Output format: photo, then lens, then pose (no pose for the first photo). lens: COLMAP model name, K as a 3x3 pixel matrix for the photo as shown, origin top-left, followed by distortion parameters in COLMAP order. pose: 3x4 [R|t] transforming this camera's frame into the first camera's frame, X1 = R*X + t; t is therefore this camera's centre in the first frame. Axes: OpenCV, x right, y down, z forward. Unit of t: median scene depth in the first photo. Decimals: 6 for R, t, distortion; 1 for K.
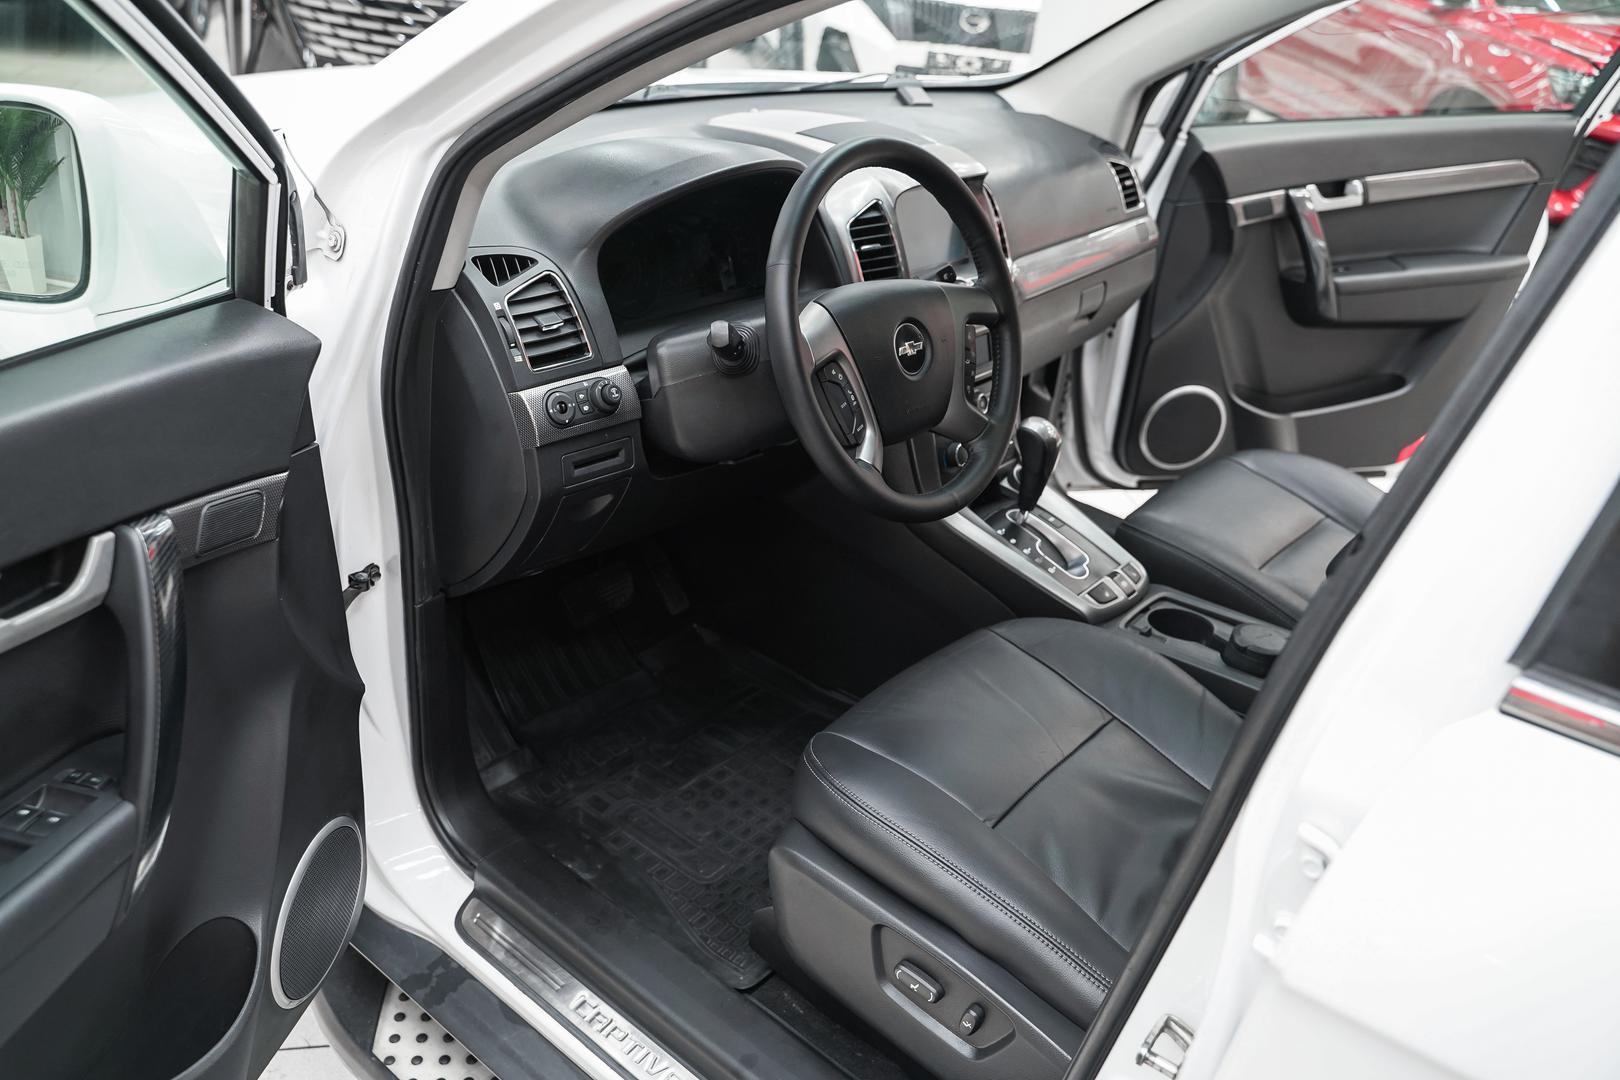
lens RADIAL K [[1281.8, 0, 803.4], [0, 1281.8, 540.4], [0, 0, 1]] dist [-0.012498, 0.007731]
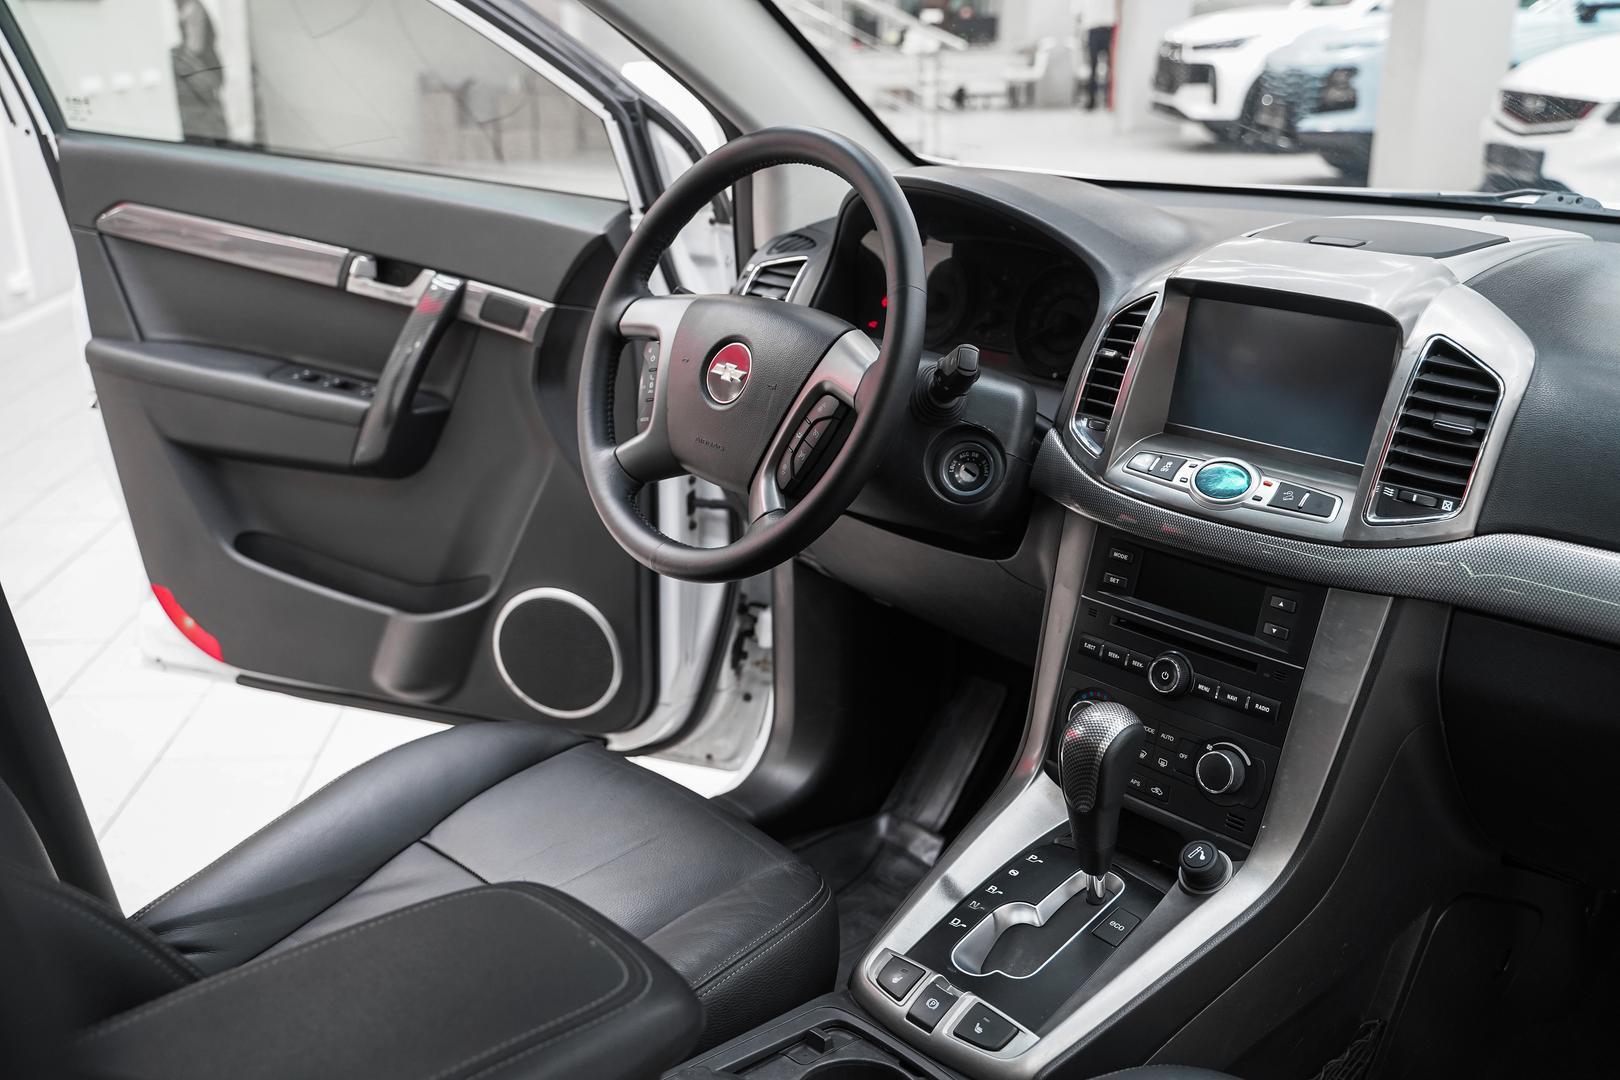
lens RADIAL K [[1554.7, 0, 814.0], [0, 1554.7, 537.0], [0, 0, 1]] dist [-0.001916, 0.013297]
pose [[-0.141481, 0.223858, -0.964298, 0.808076], [-0.469529, 0.842385, 0.264445, -0.266317], [0.871508, 0.490180, -0.014074, 0.846331]]
